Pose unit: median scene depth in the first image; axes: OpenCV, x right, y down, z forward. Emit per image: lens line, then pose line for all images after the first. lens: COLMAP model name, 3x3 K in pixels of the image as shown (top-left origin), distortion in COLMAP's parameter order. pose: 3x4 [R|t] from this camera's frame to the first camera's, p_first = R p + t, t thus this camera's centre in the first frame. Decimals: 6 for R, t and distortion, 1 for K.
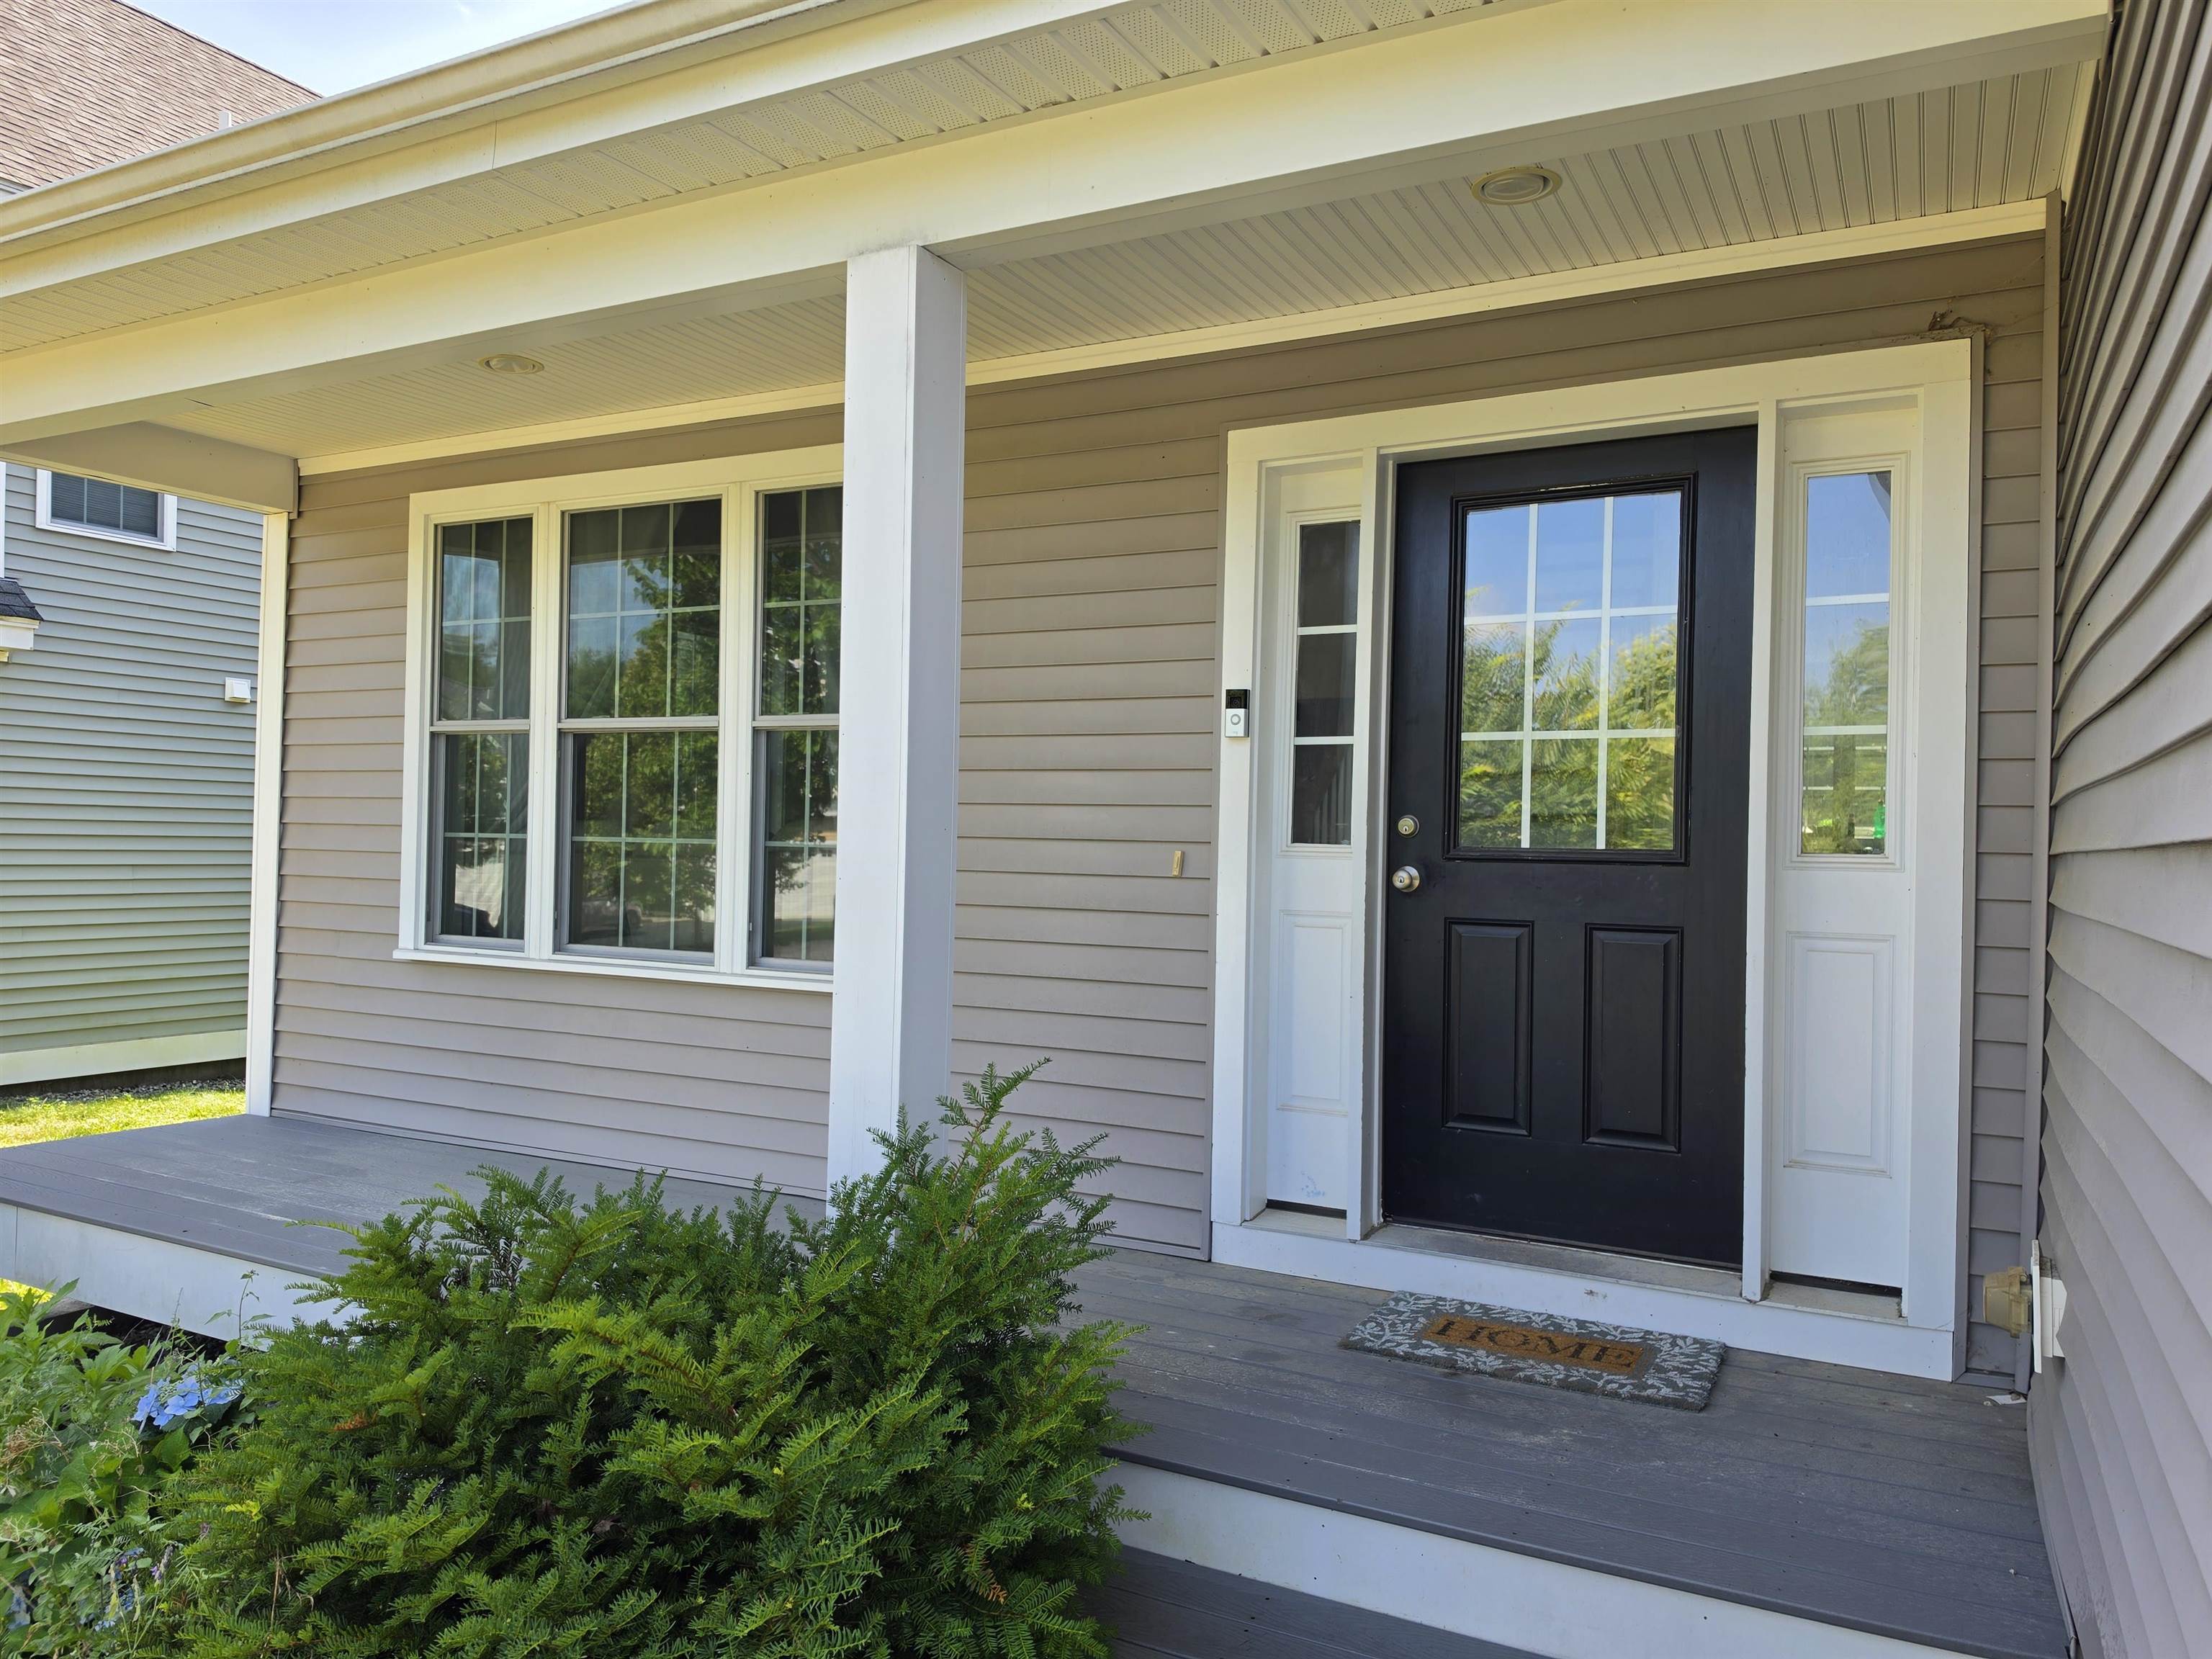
lens RADIAL K [[1497.9, 0, 1106.0], [0, 1497.9, 829.5], [0, 0, 1]] dist [0.100336, -0.139048]
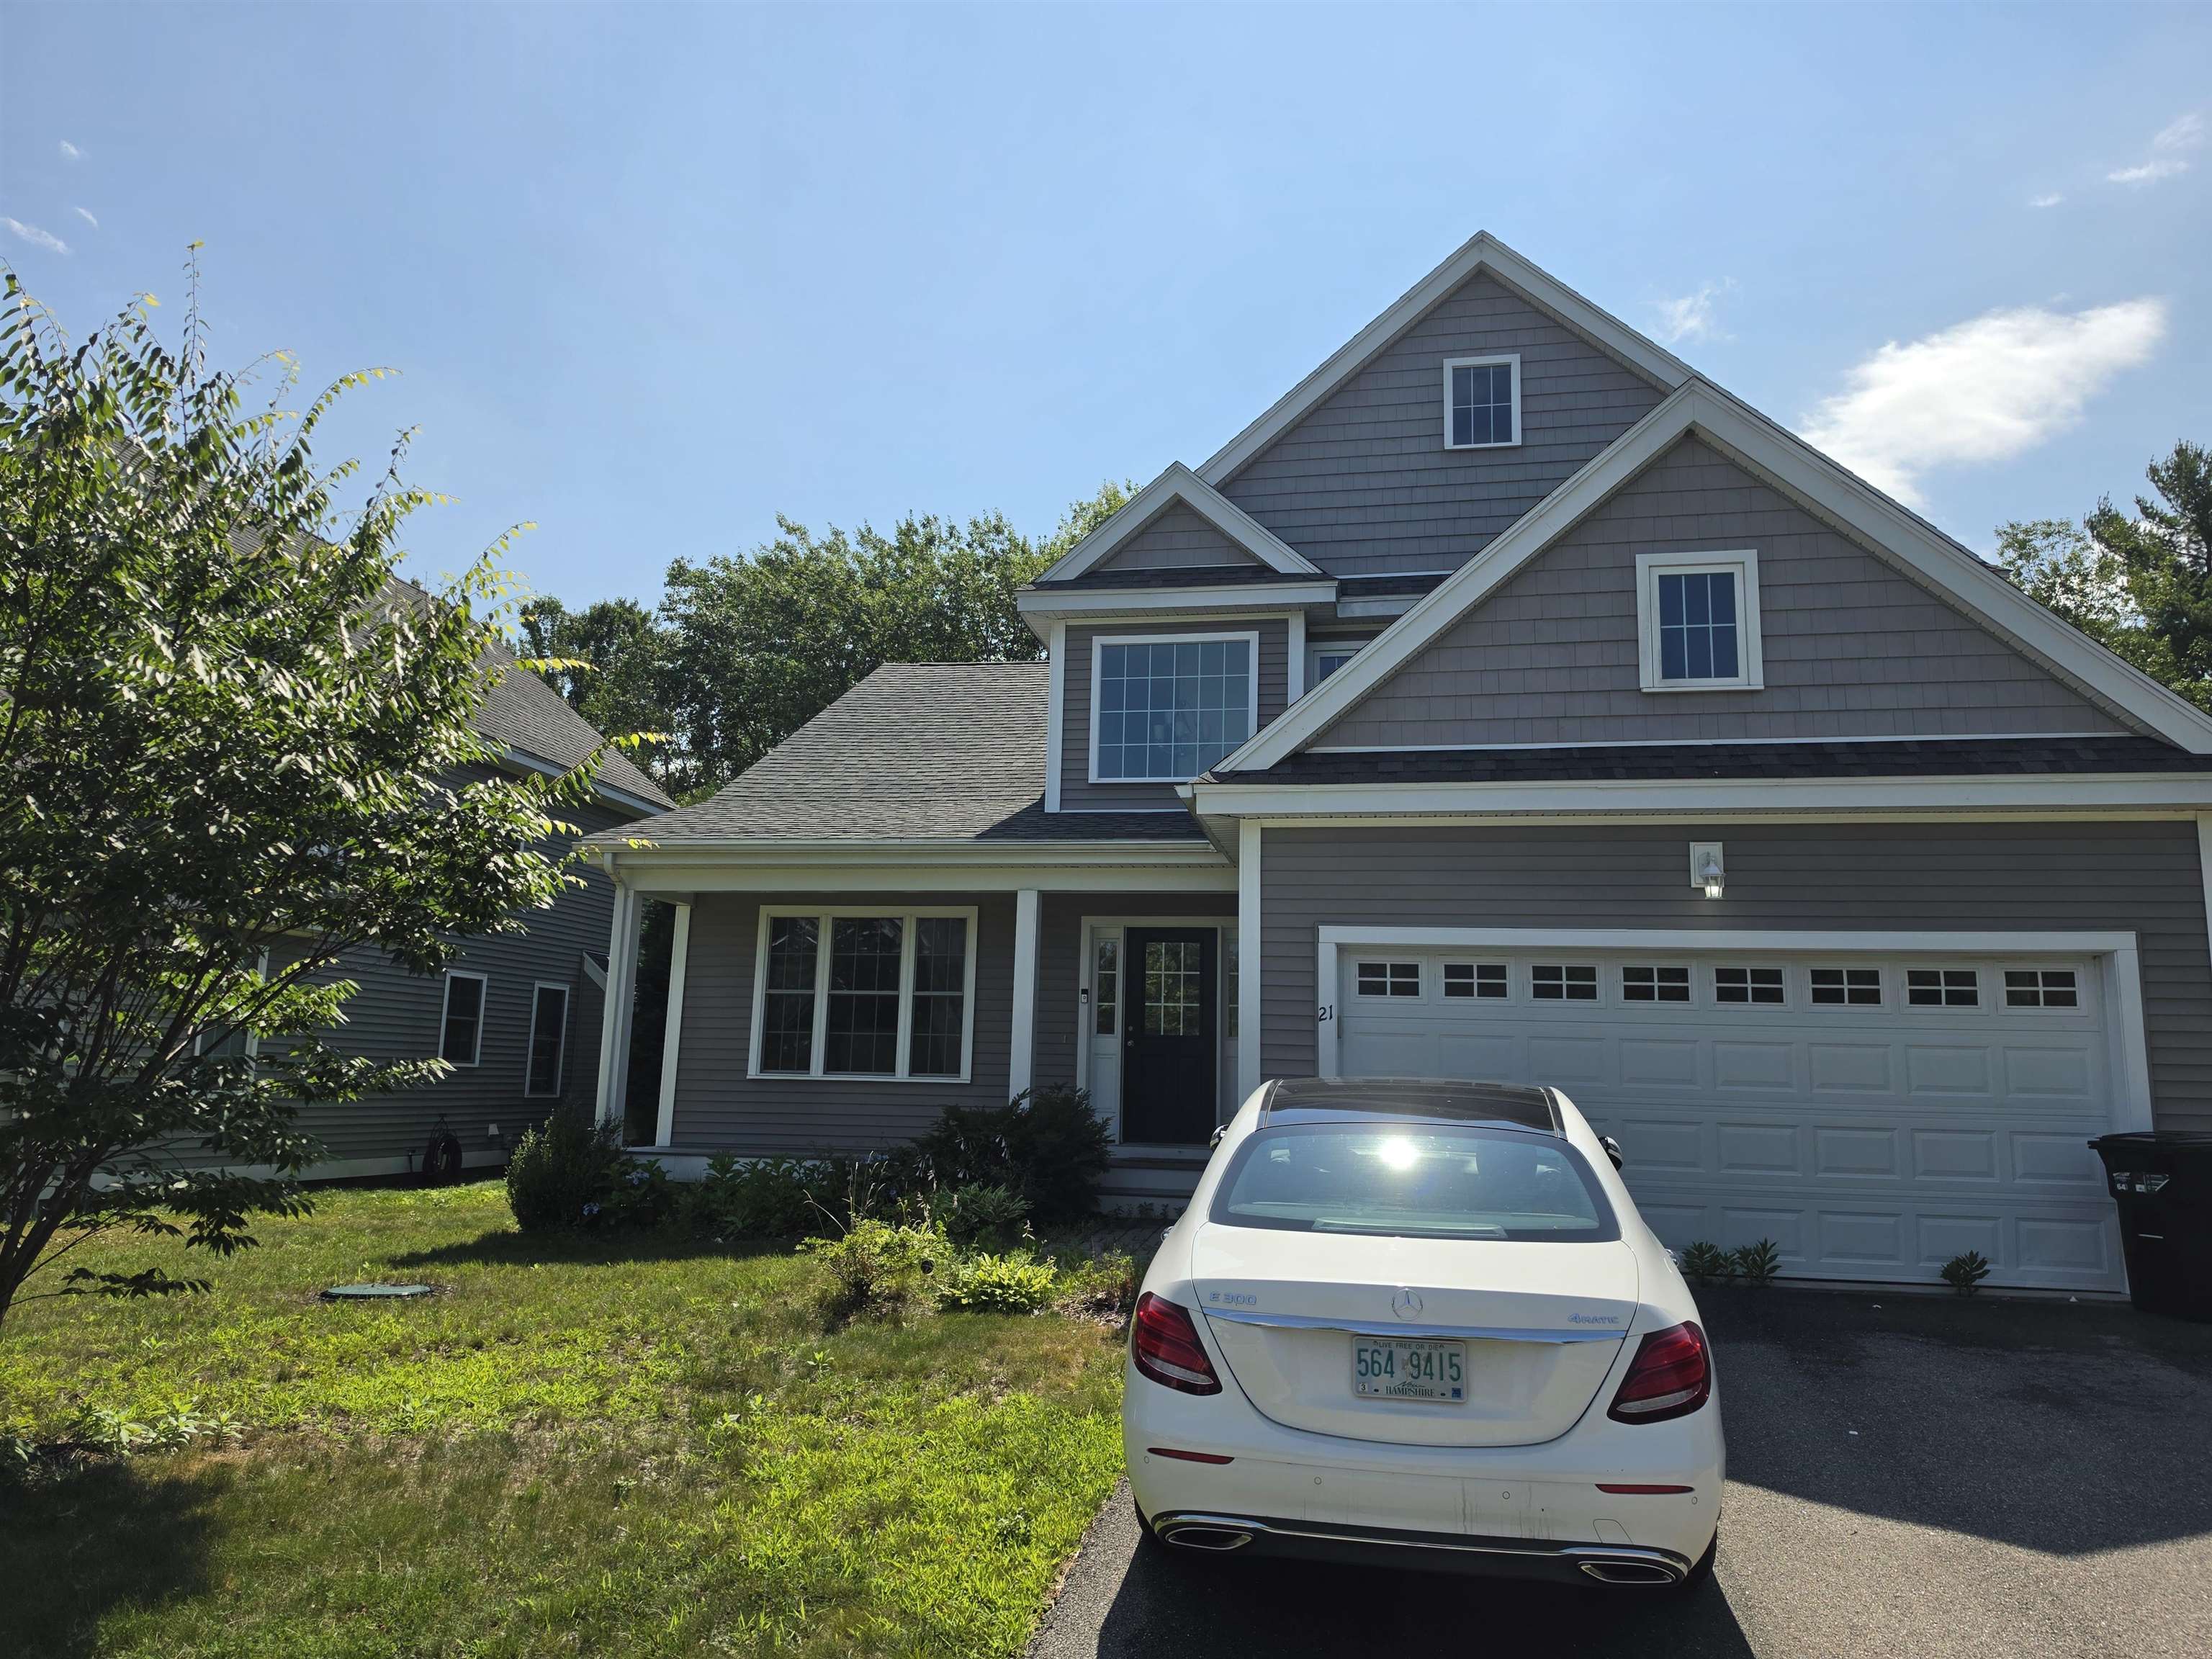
lens RADIAL K [[1497.9, 0, 1106.0], [0, 1497.9, 829.5], [0, 0, 1]] dist [0.100336, -0.139048]
pose [[0.949103, 0.051716, 0.310690, -0.982884], [-0.005017, 0.988785, -0.149262, 0.062199], [-0.314925, 0.140107, 0.938718, -2.391797]]
